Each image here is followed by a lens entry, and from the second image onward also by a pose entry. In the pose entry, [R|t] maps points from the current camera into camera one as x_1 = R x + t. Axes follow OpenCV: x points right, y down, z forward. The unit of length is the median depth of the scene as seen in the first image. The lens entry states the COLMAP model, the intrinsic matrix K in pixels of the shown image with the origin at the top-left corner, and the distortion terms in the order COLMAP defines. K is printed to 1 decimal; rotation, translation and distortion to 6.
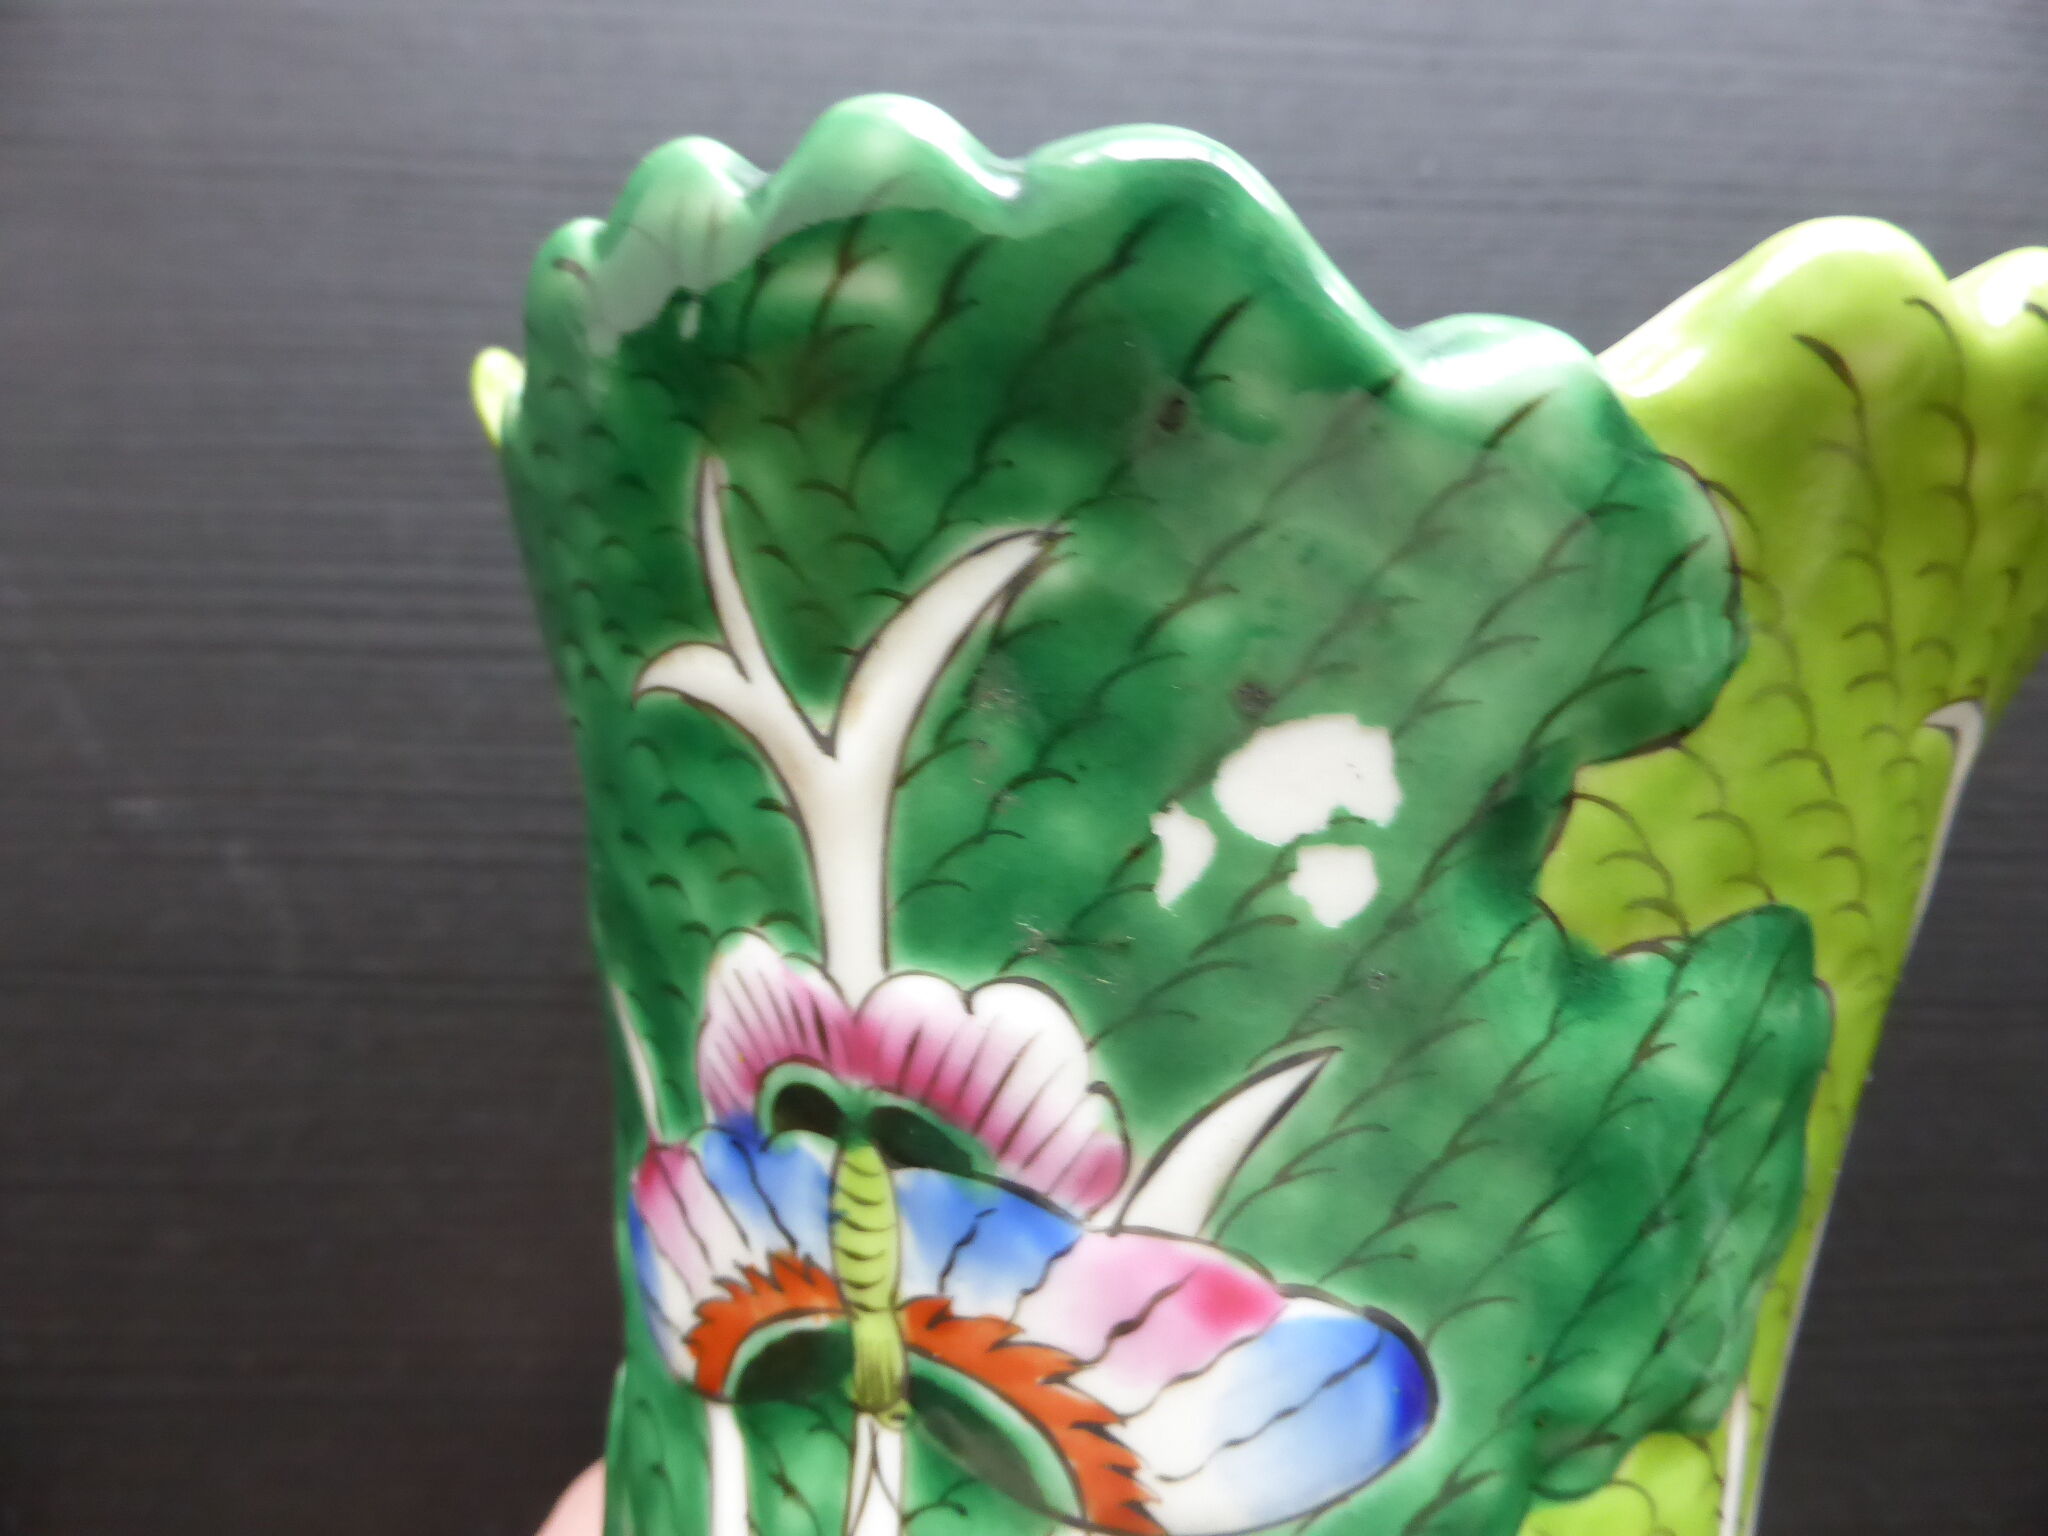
lens RADIAL K [[1504.0, 0, 1024.0], [0, 1504.0, 768.0], [0, 0, 1]] dist [-0.013526, 0.001933]
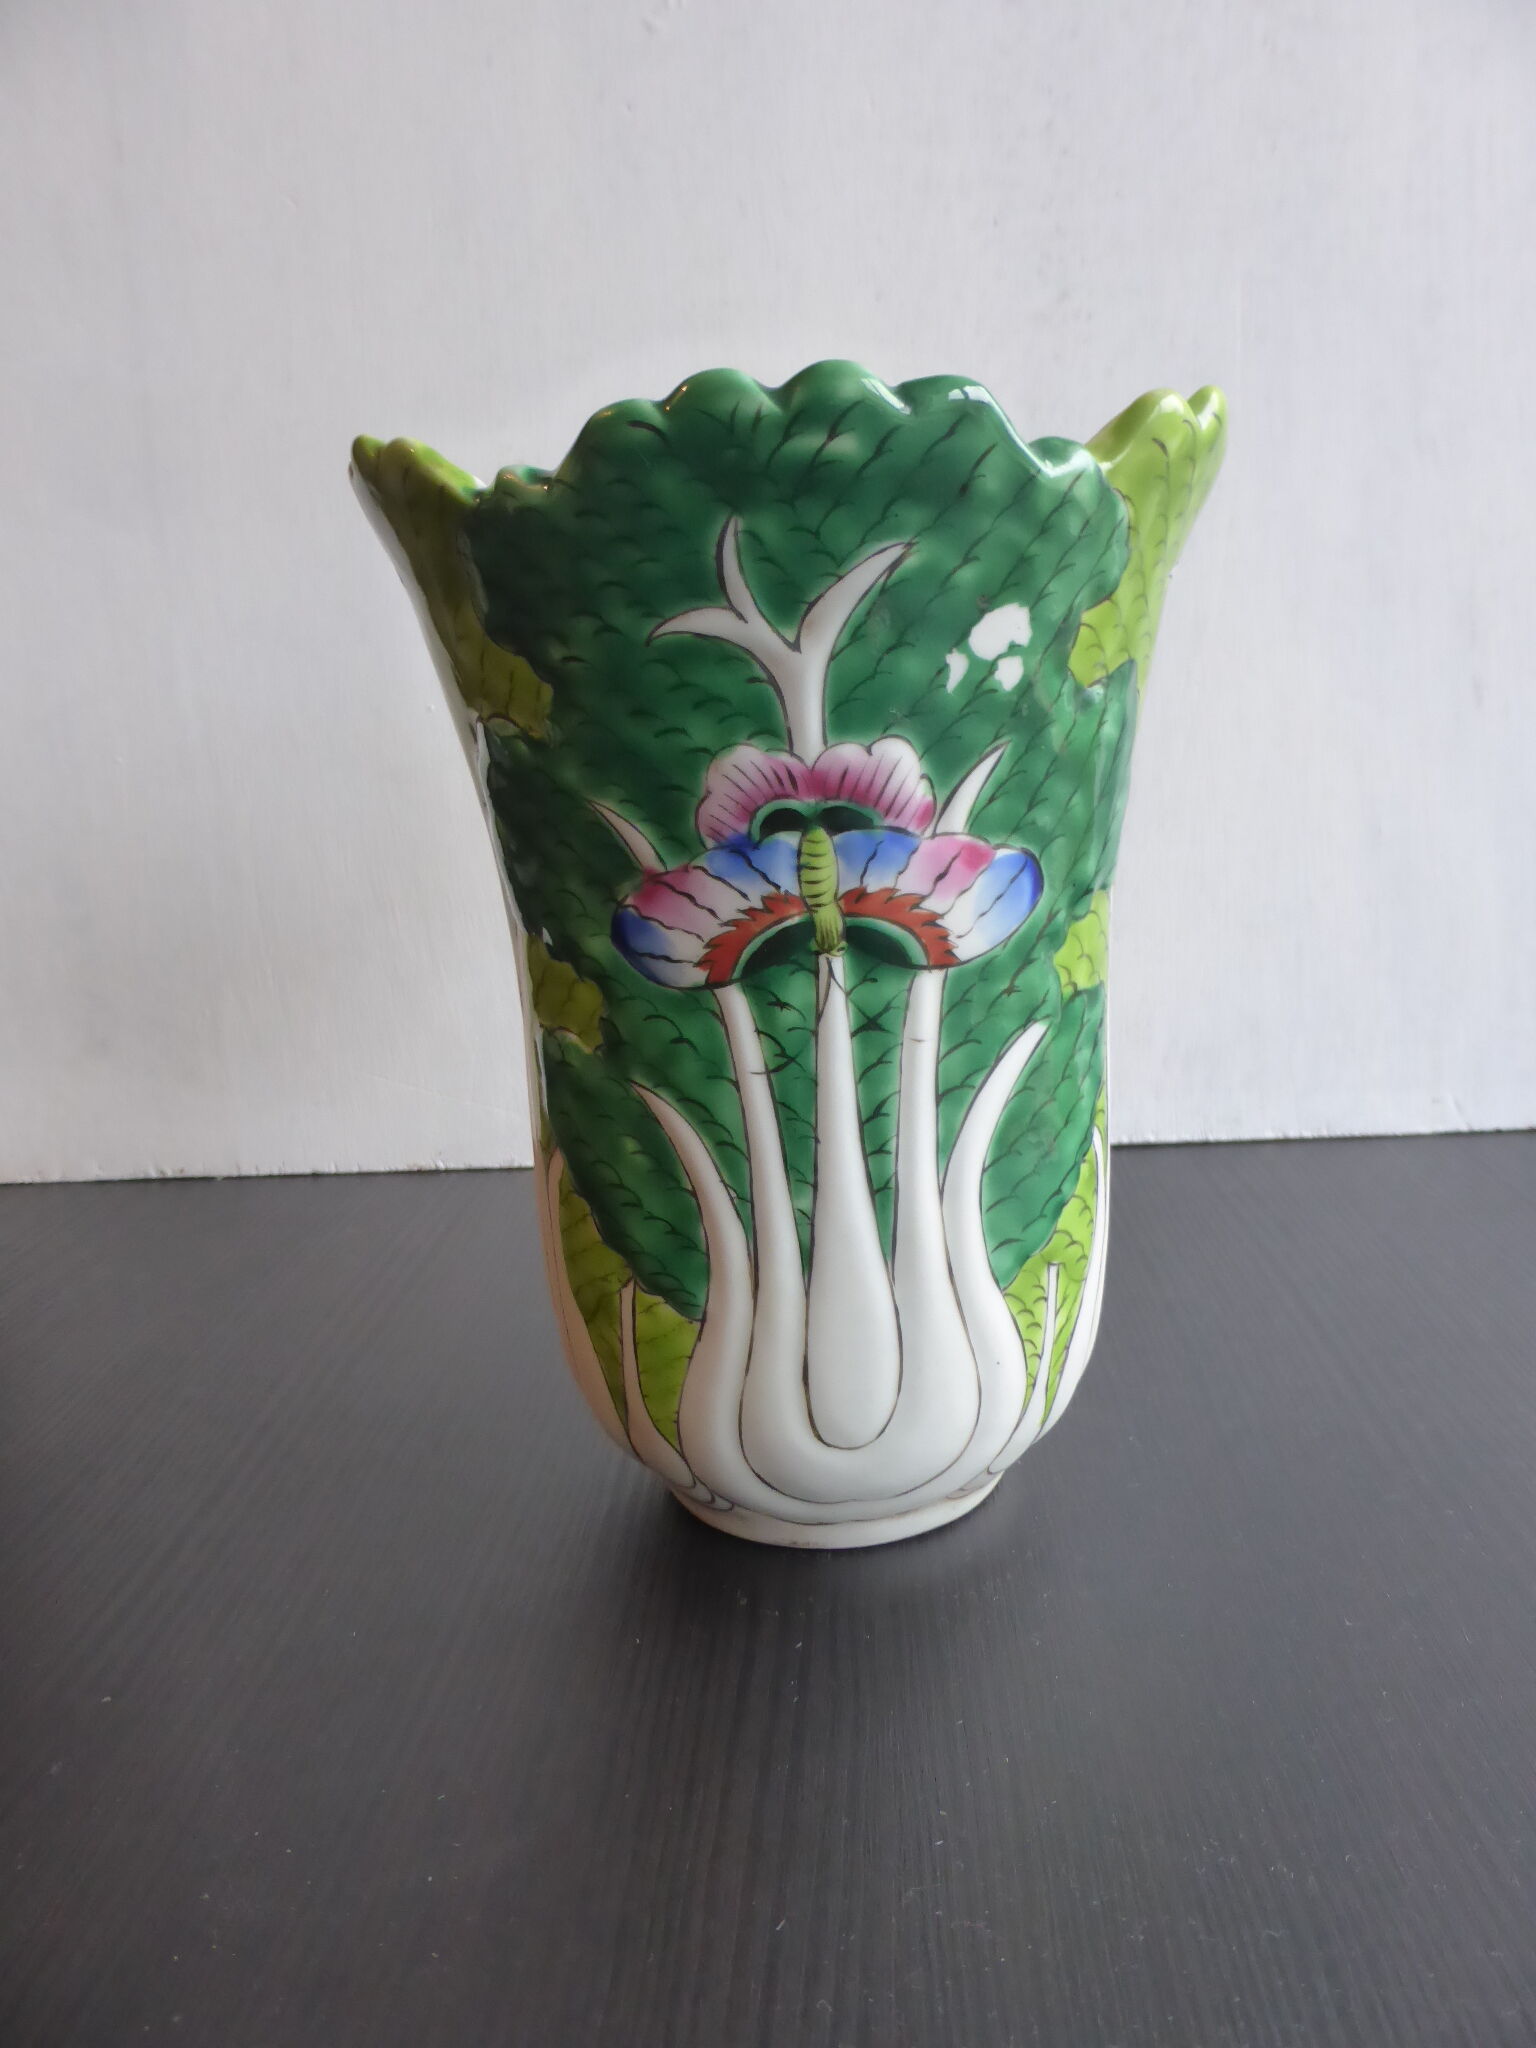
lens RADIAL K [[1893.1, 0, 768.0], [0, 1893.1, 1024.0], [0, 0, 1]] dist [-0.001519, 0.002927]
pose [[0.843806, -0.233718, 0.483082, -1.651436], [0.132891, 0.963147, 0.233853, -0.137575], [-0.519935, -0.133130, 0.843768, -1.403800]]
